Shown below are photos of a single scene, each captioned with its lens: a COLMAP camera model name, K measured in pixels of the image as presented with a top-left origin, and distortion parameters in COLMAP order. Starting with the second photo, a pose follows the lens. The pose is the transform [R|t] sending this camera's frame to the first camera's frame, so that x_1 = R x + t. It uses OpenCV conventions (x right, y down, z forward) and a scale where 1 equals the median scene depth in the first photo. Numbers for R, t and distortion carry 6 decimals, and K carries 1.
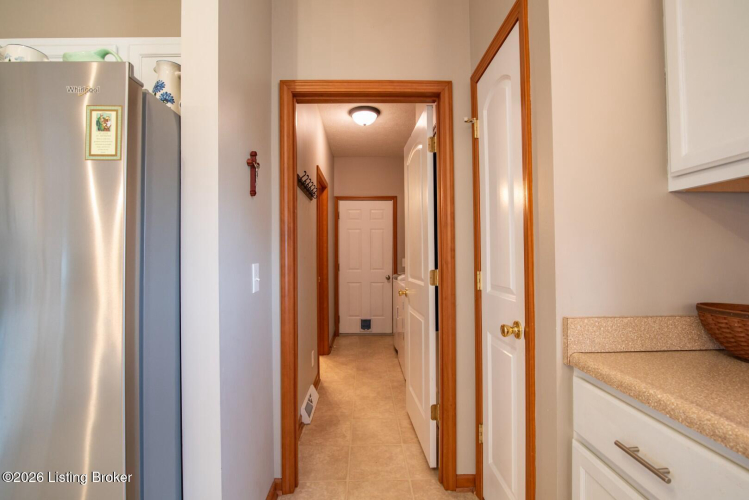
lens RADIAL K [[341.4, 0, 380.7], [0, 341.4, 252.5], [0, 0, 1]] dist [-0.016033, -0.000121]
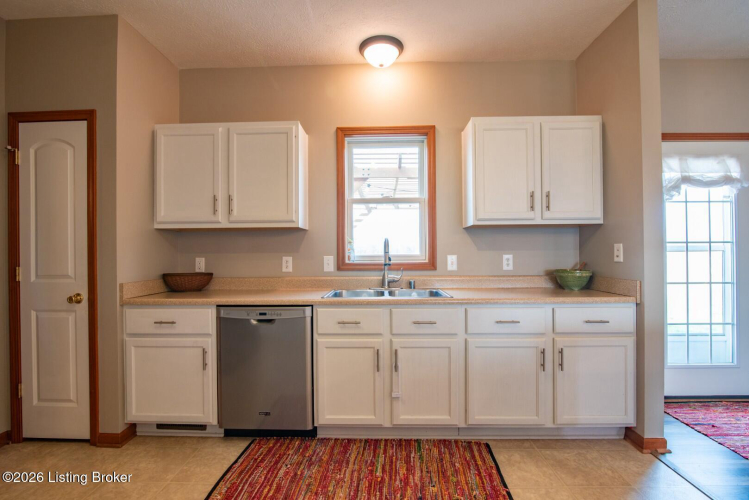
lens RADIAL K [[341.4, 0, 368.6], [0, 341.4, 251.8], [0, 0, 1]] dist [-0.016033, -0.000121]
pose [[0.063013, 0.014490, 0.997908, -1.503494], [-0.003766, 0.999891, -0.014281, 0.016654], [-0.998006, -0.002858, 0.063060, -0.700057]]
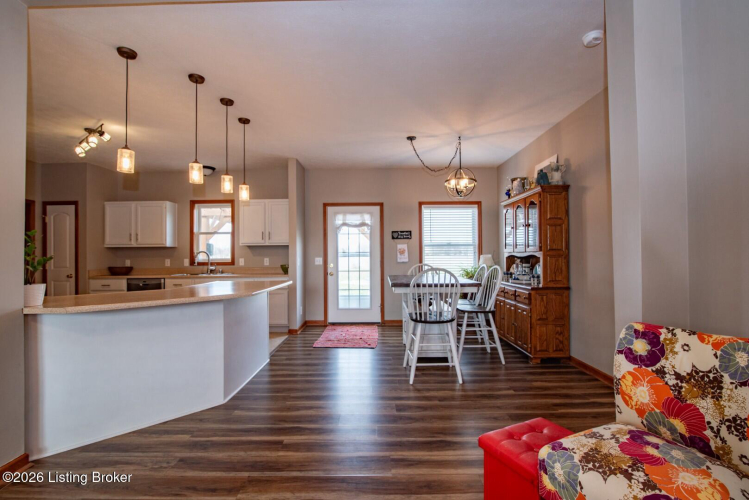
lens RADIAL K [[341.4, 0, 379.8], [0, 341.4, 253.9], [0, 0, 1]] dist [-0.016033, -0.000121]
pose [[0.043651, 0.018648, 0.998873, -4.614736], [-0.001019, 0.999826, -0.018622, 0.031540], [-0.999046, -0.000205, 0.043663, -3.857544]]
